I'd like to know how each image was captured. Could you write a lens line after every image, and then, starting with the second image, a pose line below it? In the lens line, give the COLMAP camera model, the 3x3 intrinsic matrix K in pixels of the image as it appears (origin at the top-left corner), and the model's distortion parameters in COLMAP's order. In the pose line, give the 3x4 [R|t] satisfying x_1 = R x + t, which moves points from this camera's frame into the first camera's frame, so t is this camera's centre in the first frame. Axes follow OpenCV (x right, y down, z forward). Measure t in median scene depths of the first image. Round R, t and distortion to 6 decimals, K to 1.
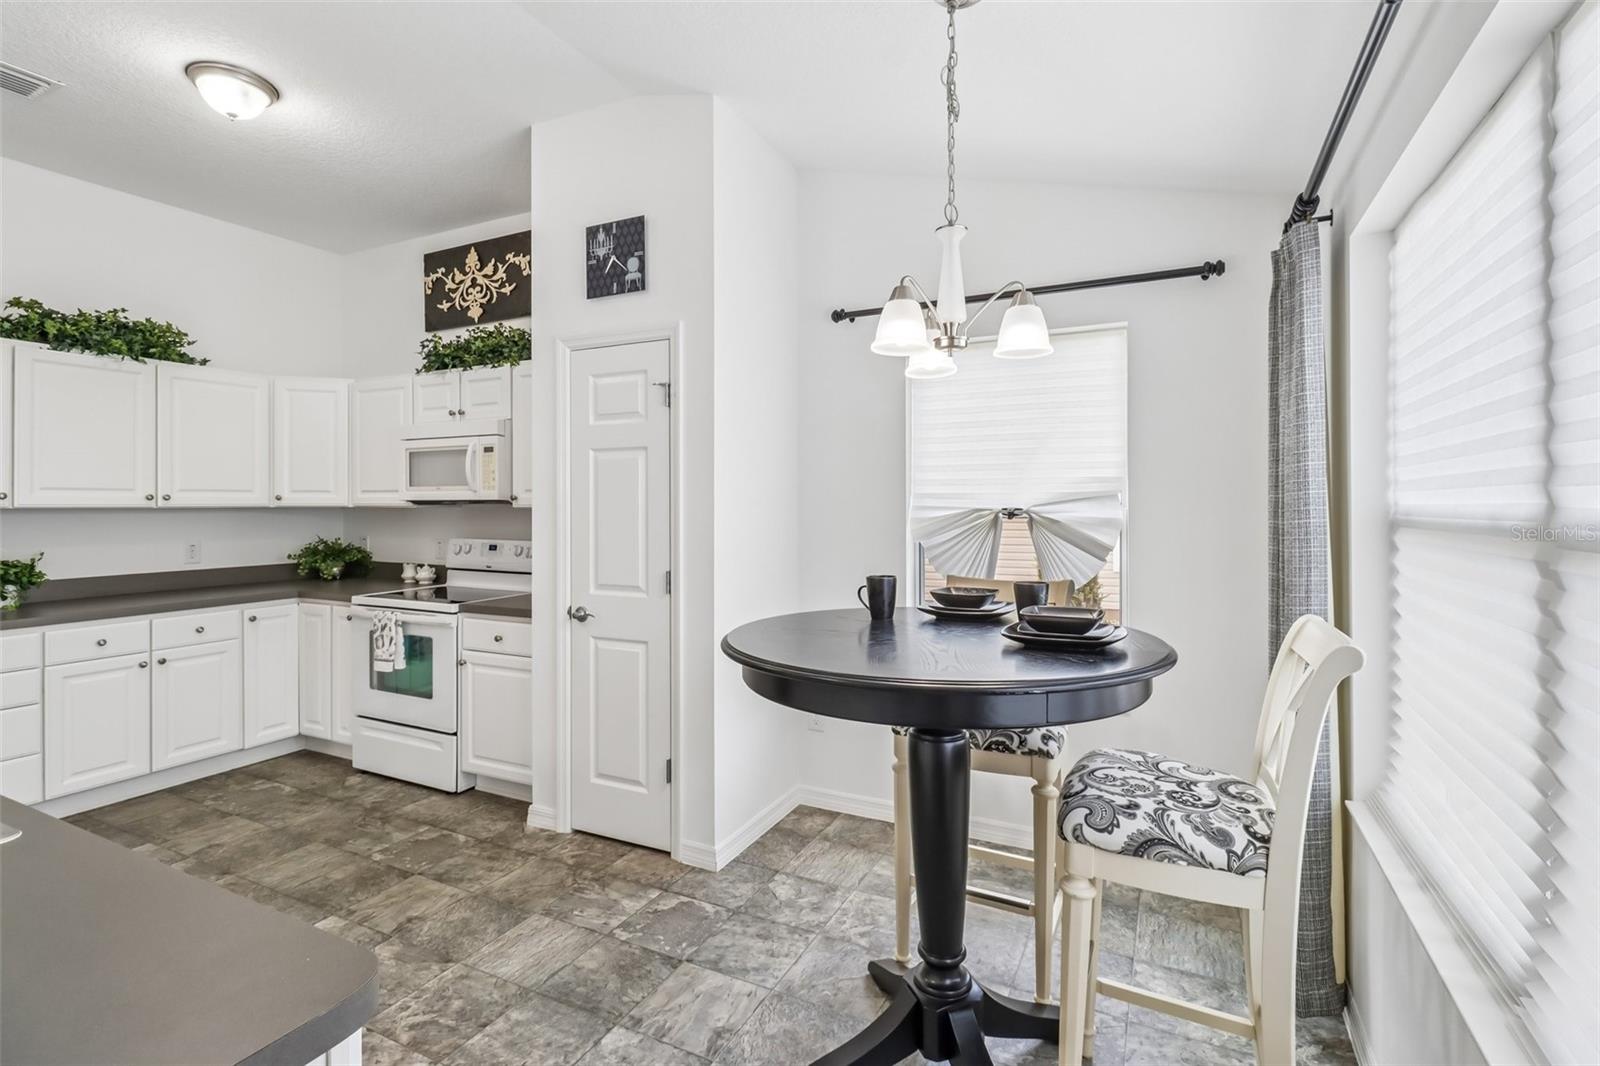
lens RADIAL K [[732.6, 0, 803.4], [0, 732.6, 514.8], [0, 0, 1]] dist [0.022886, -0.016895]
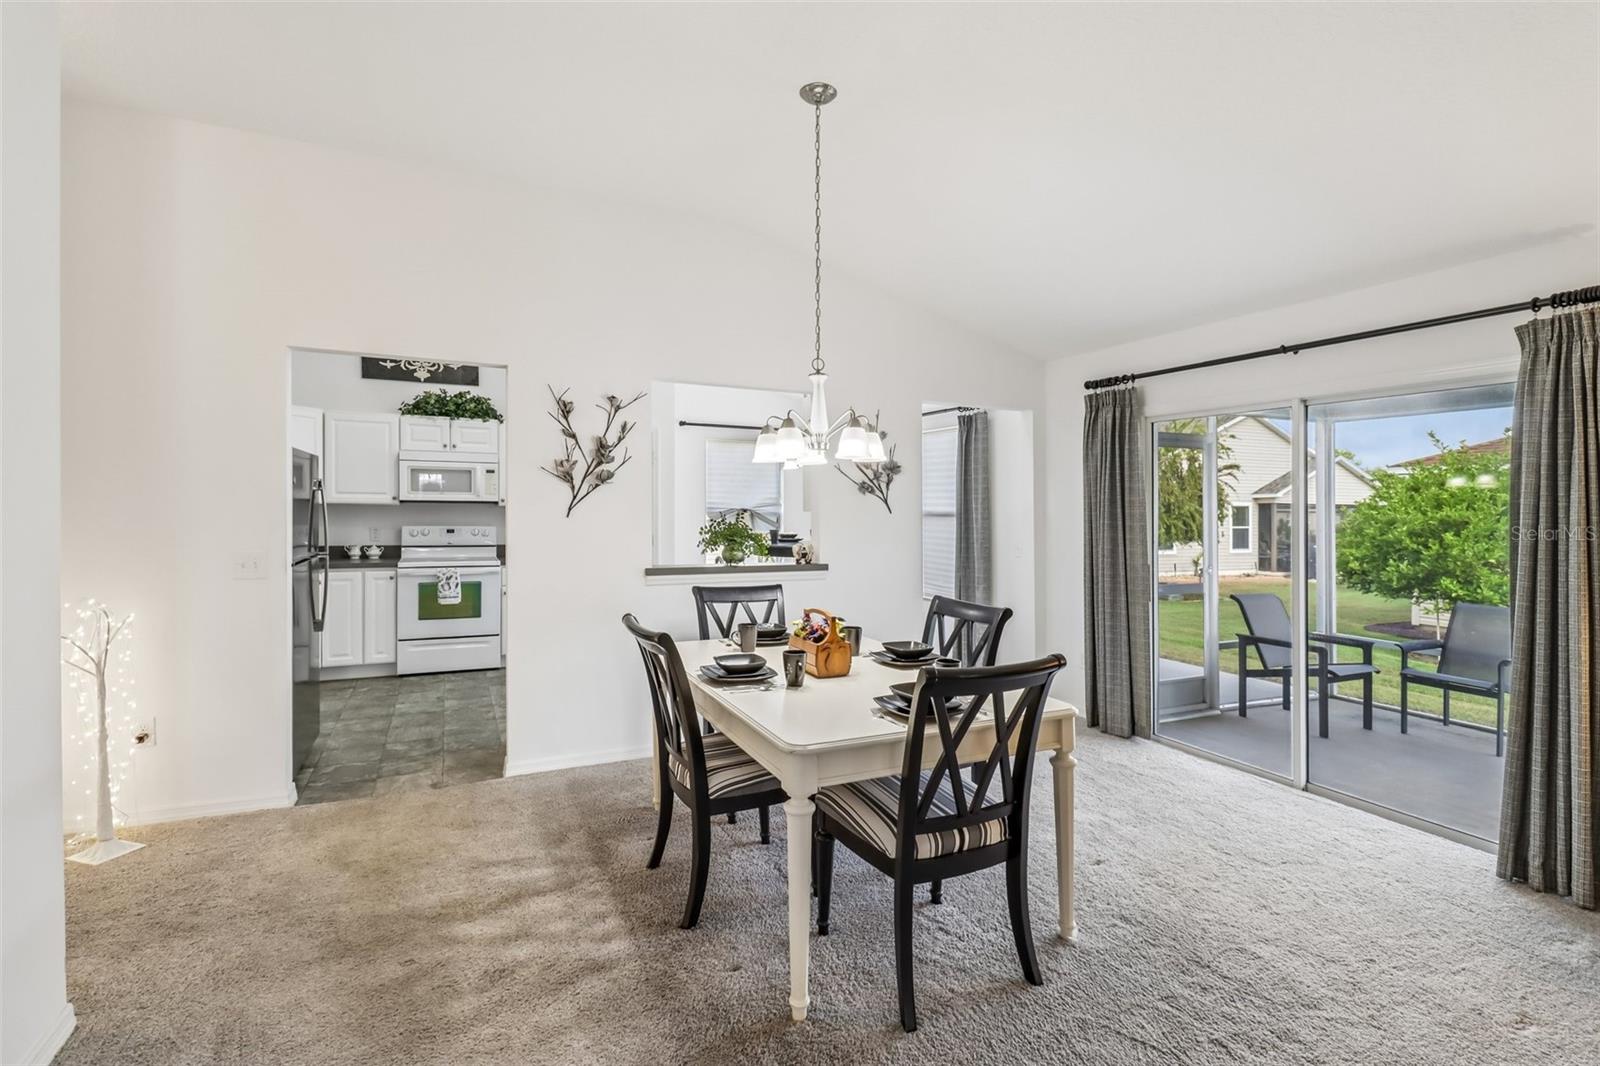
lens RADIAL K [[769.7, 0, 800.0], [0, 769.7, 533.0], [0, 0, 1]] dist [0.019427, -0.000017]
pose [[0.657051, -0.026380, 0.753384, -1.407136], [0.004049, 0.999497, 0.031467, -0.000013], [-0.753835, -0.017625, 0.656827, -0.765821]]
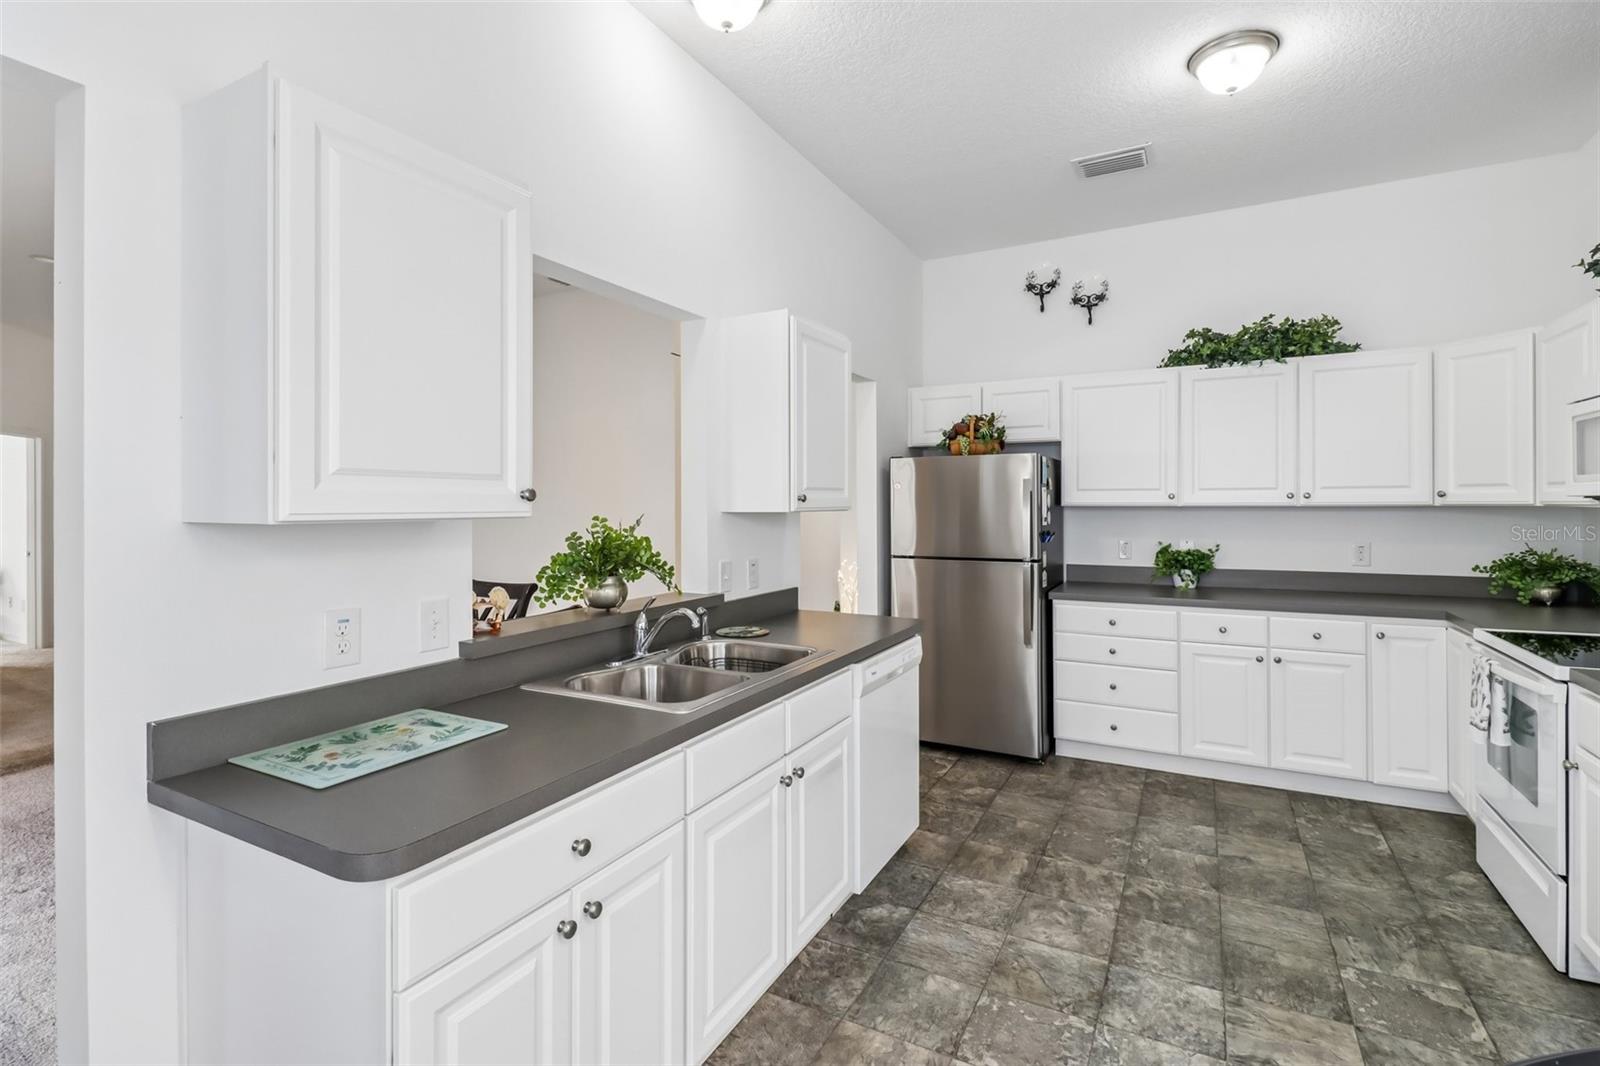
lens RADIAL K [[745.9, 0, 796.9], [0, 745.9, 508.1], [0, 0, 1]] dist [-0.001417, -0.006774]
pose [[-0.039463, 0.005874, -0.999204, 0.160707], [-0.011452, 0.999914, 0.006330, -0.005871], [0.999155, 0.011692, -0.039393, 0.390391]]
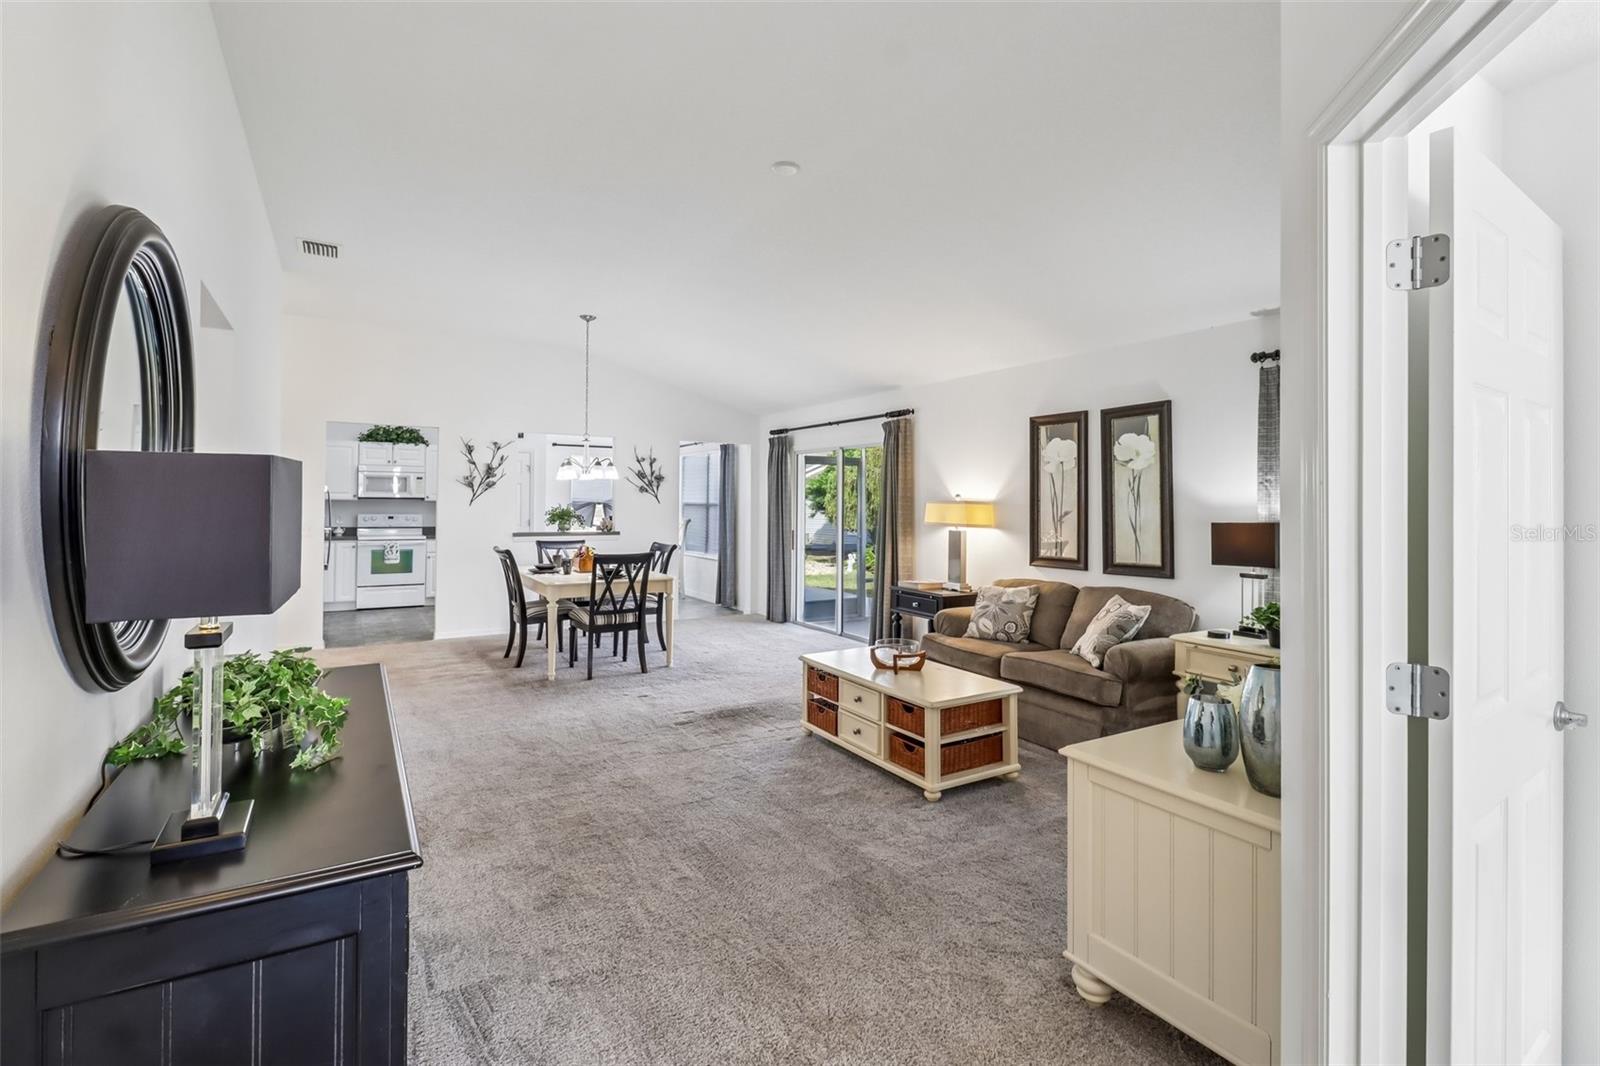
lens RADIAL K [[745.7, 0, 788.9], [0, 745.7, 497.5], [0, 0, 1]] dist [0.028113, -0.016221]
pose [[0.576889, 0.000458, 0.816823, -1.984523], [0.008333, 0.999945, -0.006446, 0.008537], [-0.816780, 0.010525, 0.576853, -1.716932]]
